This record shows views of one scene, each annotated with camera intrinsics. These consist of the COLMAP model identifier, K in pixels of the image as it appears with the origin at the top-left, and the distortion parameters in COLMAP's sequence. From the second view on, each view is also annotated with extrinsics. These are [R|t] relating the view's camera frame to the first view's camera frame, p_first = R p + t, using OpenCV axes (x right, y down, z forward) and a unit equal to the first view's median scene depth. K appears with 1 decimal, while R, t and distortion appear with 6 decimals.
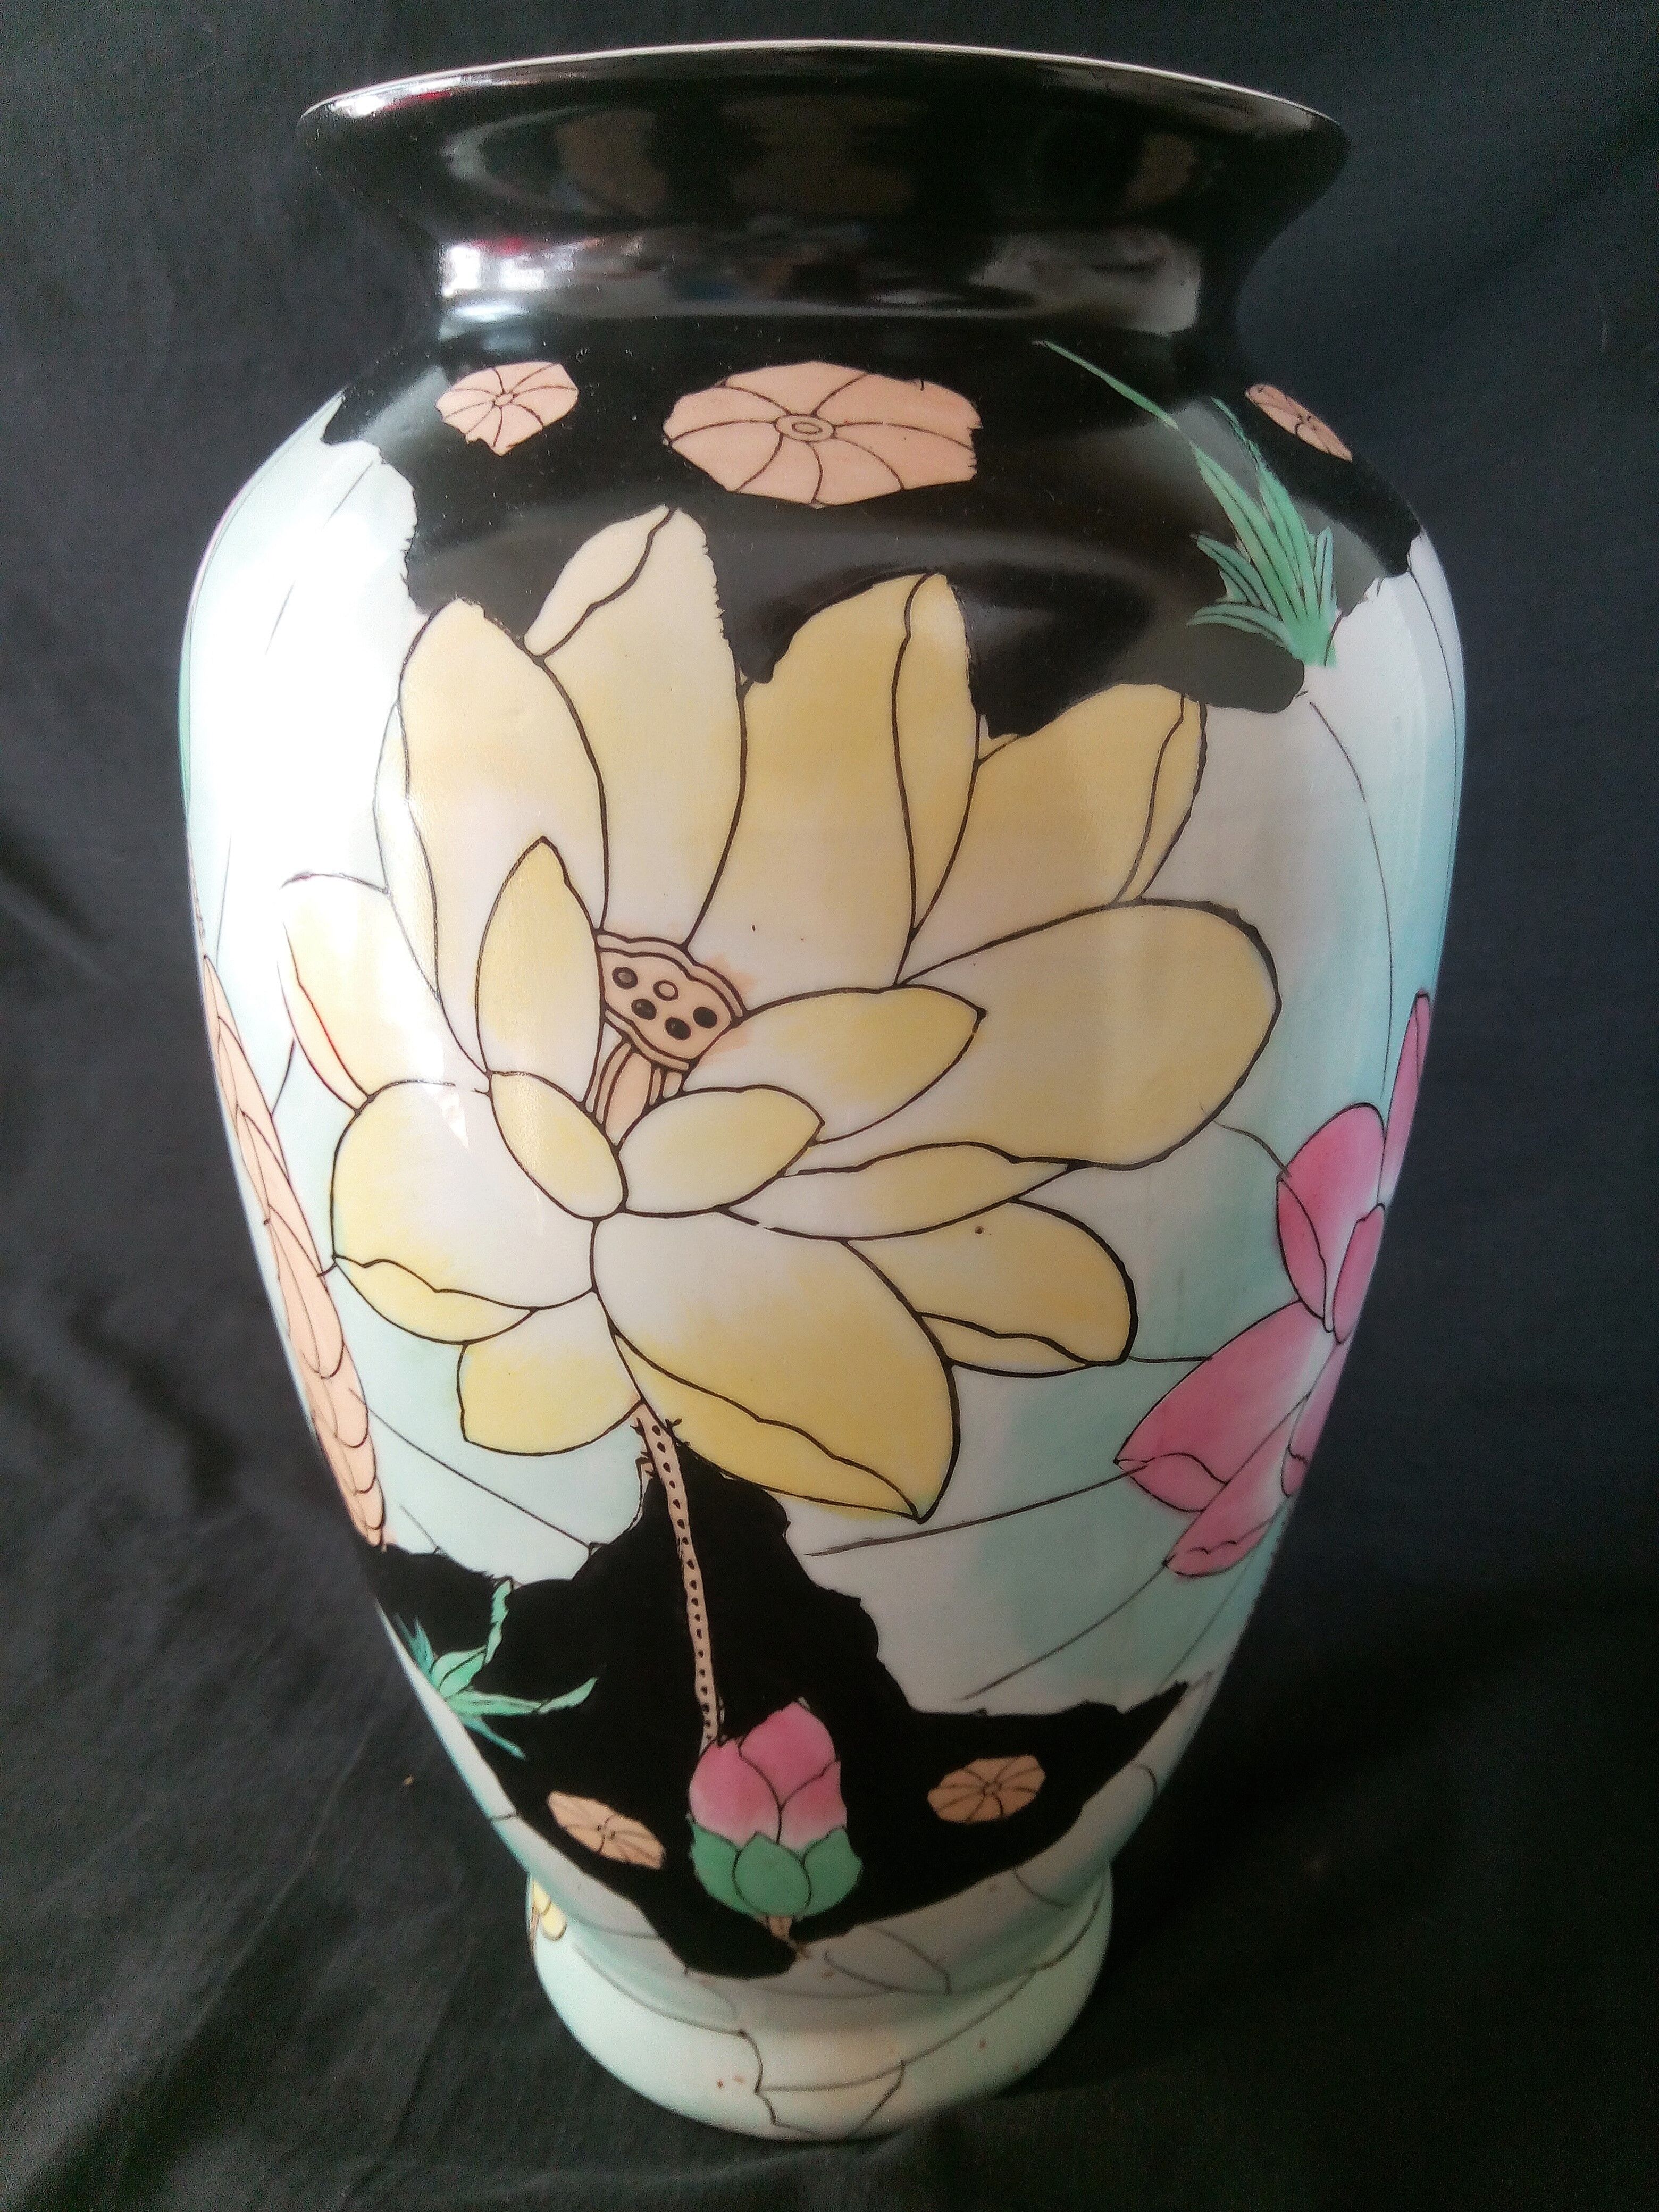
lens RADIAL K [[1387.0, 0, 829.5], [0, 1387.0, 1106.0], [0, 0, 1]] dist [-0.137516, 0.189269]
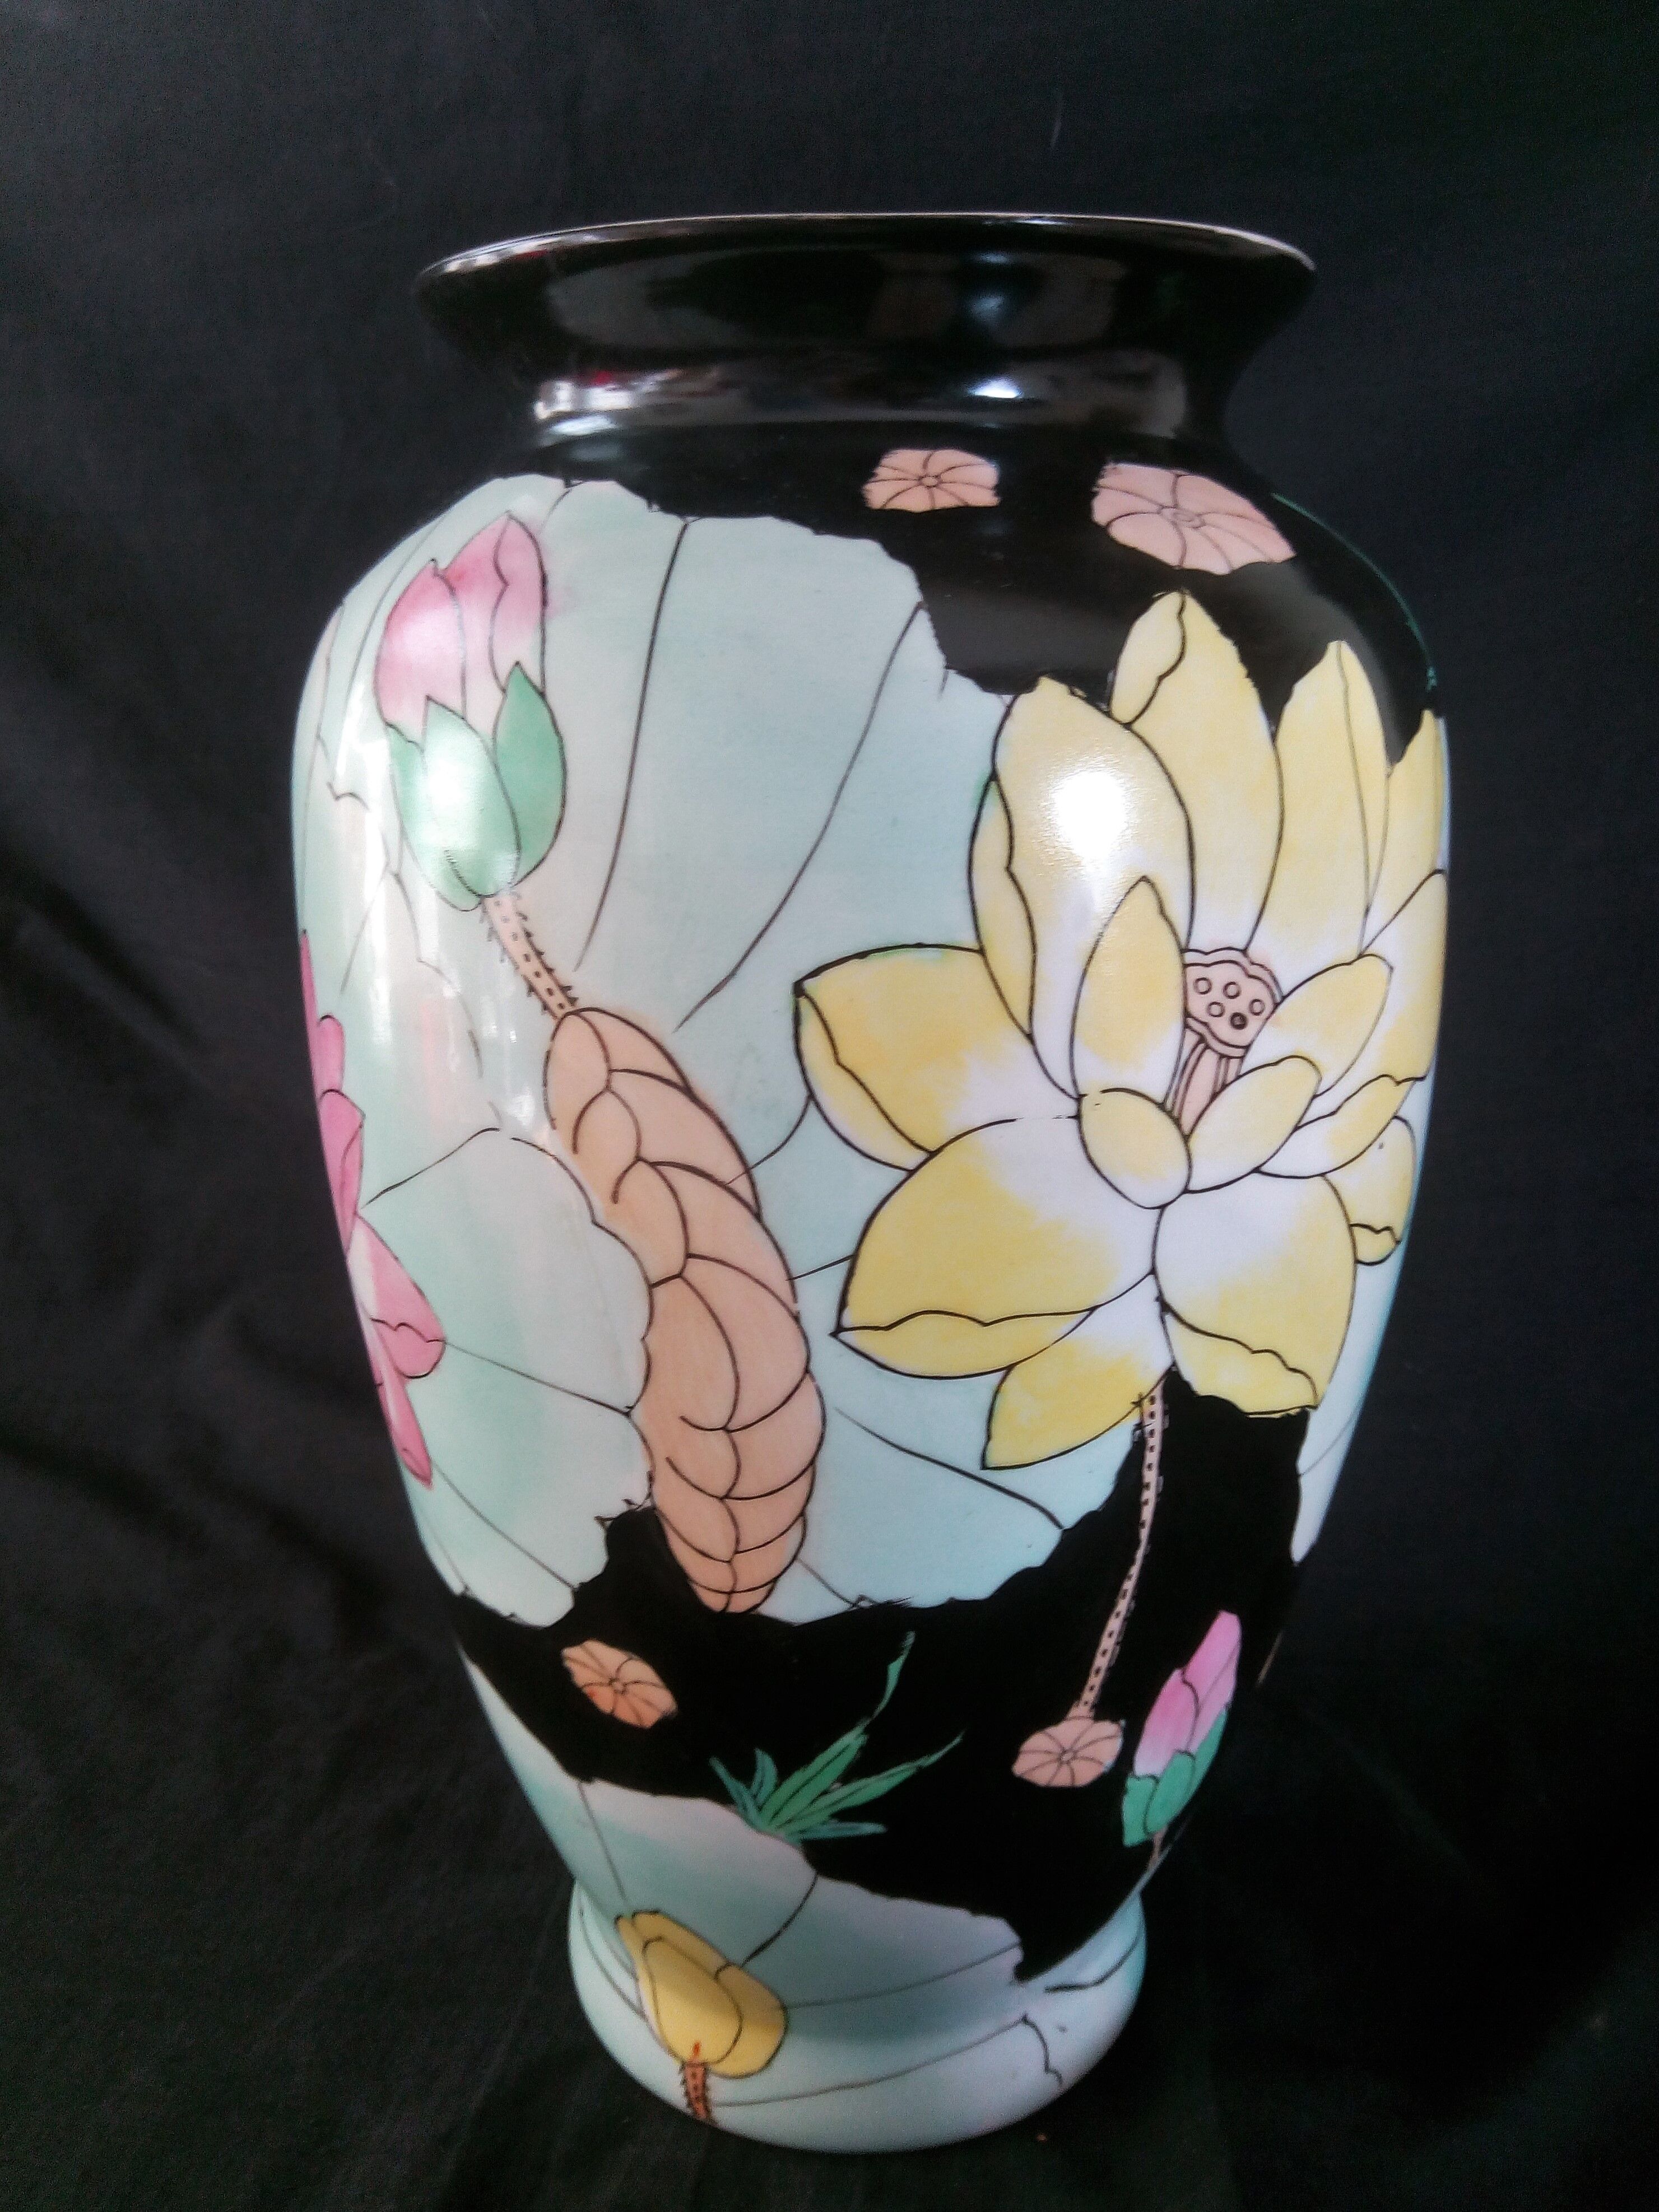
lens RADIAL K [[1387.1, 0, 829.5], [0, 1387.1, 1106.0], [0, 0, 1]] dist [-0.137516, 0.189269]
pose [[0.916824, -0.216953, 0.335210, -0.830827], [0.233966, 0.972186, -0.010699, -0.053895], [-0.323565, 0.088237, 0.942083, 0.010651]]
